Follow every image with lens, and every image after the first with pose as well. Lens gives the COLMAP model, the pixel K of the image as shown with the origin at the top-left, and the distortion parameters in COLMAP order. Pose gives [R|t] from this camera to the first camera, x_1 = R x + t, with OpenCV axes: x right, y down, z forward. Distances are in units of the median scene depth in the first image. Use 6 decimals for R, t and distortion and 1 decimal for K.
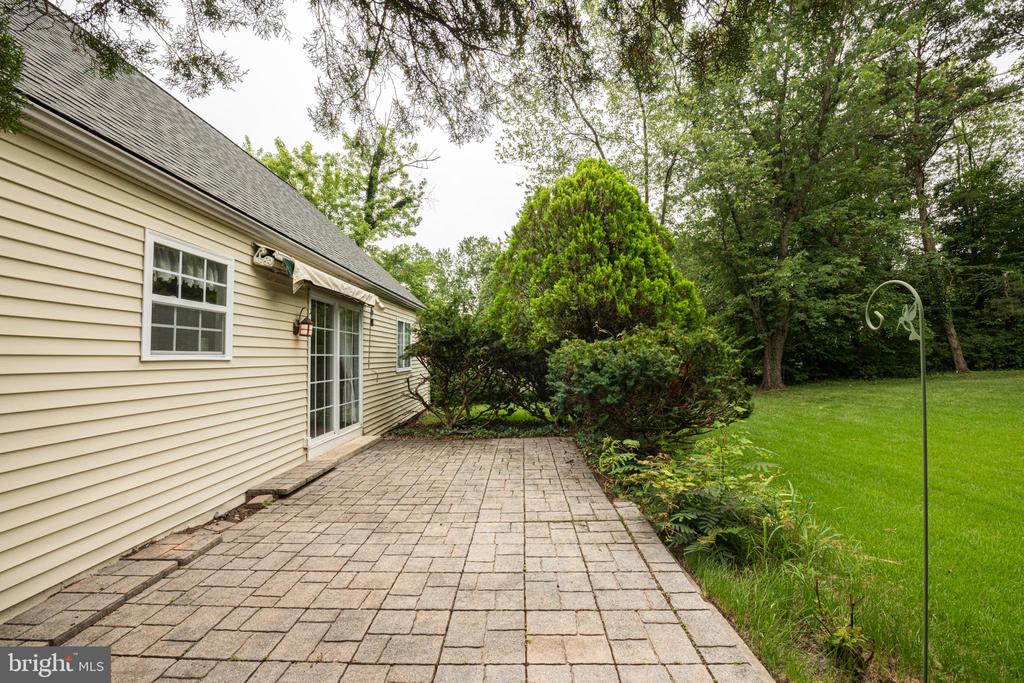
lens RADIAL K [[410.7, 0, 510.7], [0, 410.7, 339.5], [0, 0, 1]] dist [-0.000328, -0.000007]
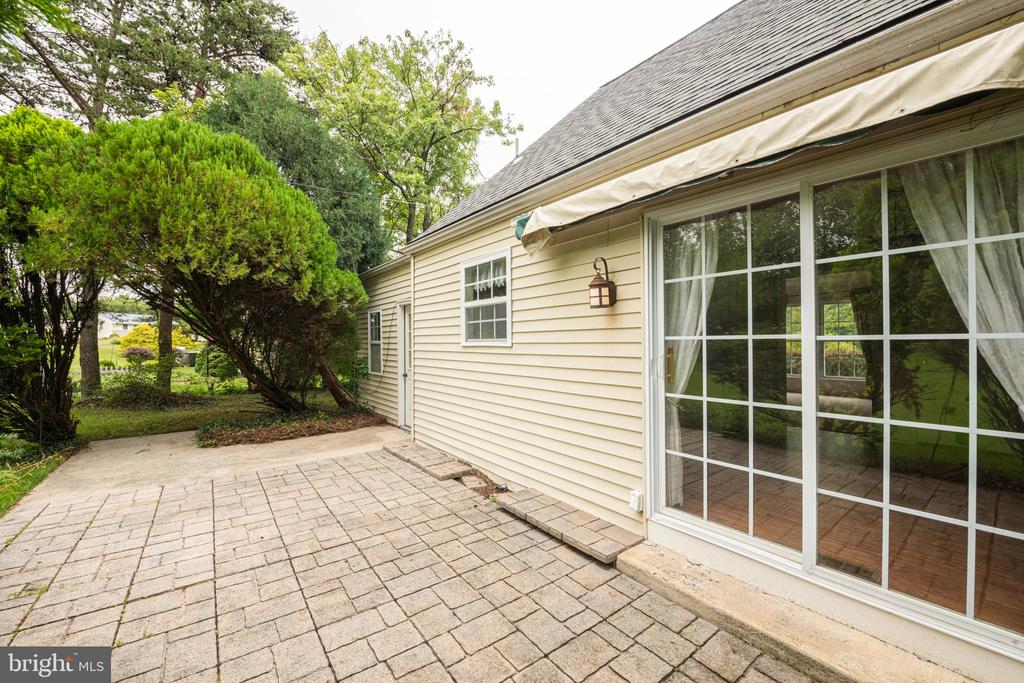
lens RADIAL K [[410.7, 0, 510.7], [0, 410.7, 339.5], [0, 0, 1]] dist [-0.000328, -0.000007]
pose [[-0.787324, 0.017685, -0.616286, -0.052236], [0.045210, 0.998553, -0.029103, 0.071743], [0.614879, -0.050776, -0.786985, 2.080417]]
